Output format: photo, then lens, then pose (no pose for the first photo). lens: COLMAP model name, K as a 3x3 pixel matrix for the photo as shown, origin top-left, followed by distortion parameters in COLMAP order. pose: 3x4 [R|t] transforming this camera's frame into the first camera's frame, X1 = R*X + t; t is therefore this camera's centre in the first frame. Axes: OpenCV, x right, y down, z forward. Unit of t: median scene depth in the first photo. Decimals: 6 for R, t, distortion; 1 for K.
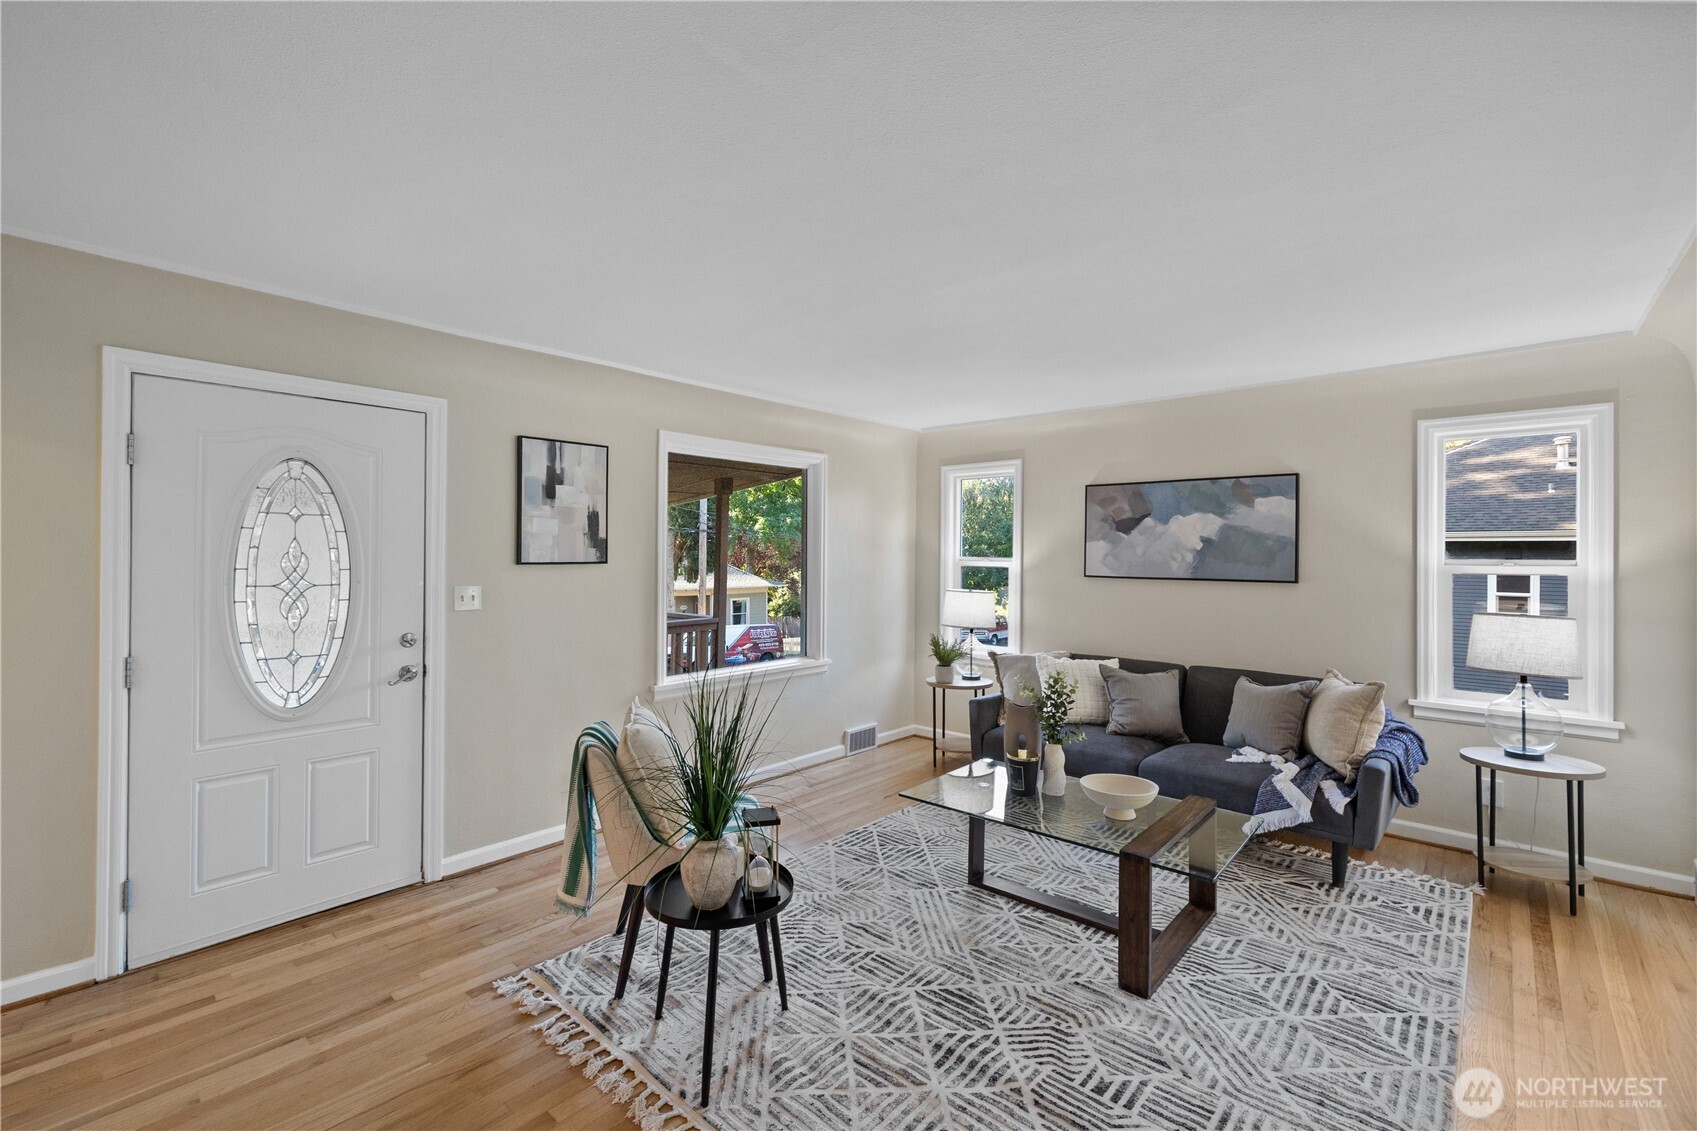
lens RADIAL K [[724.9, 0, 852.8], [0, 724.9, 562.6], [0, 0, 1]] dist [0.003211, 0.000403]
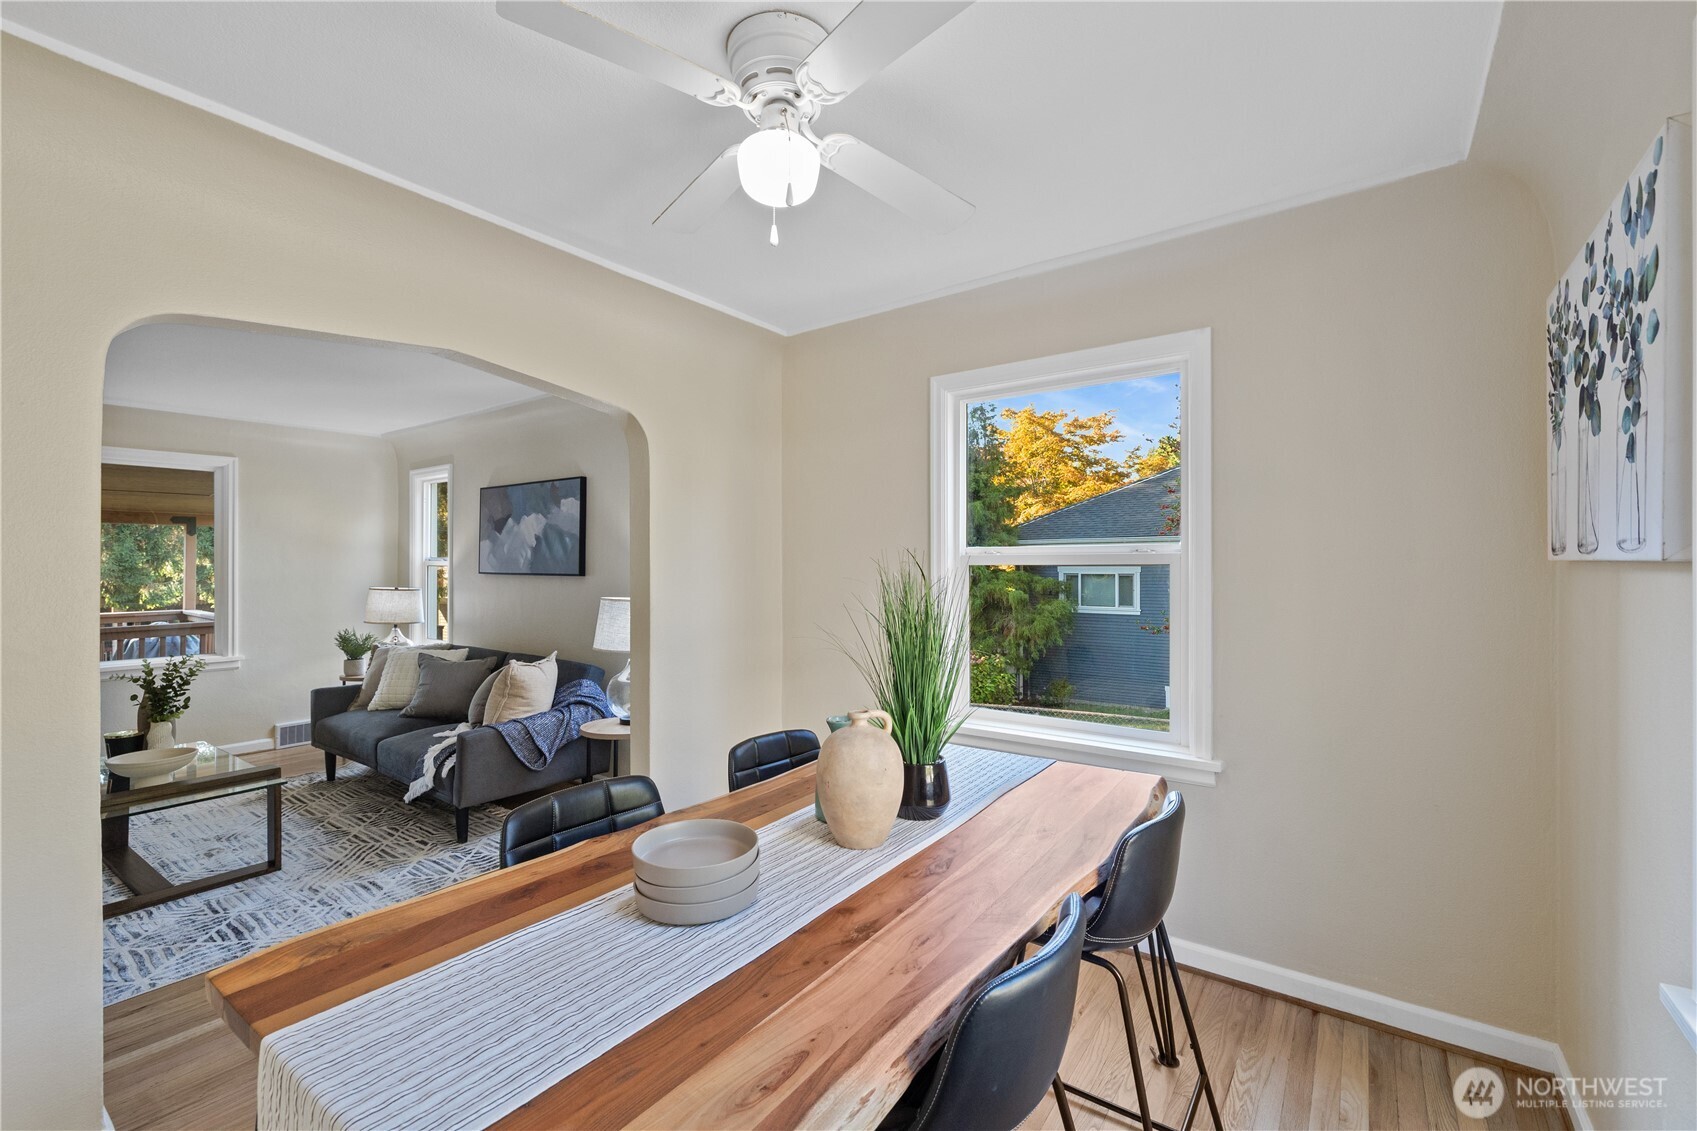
lens RADIAL K [[724.9, 0, 844.7], [0, 724.9, 562.4], [0, 0, 1]] dist [0.003211, 0.000403]
pose [[0.995942, -0.006101, 0.089791, 0.814675], [0.007127, 0.999913, -0.011110, 0.020448], [-0.089716, 0.011705, 0.995899, -0.124448]]
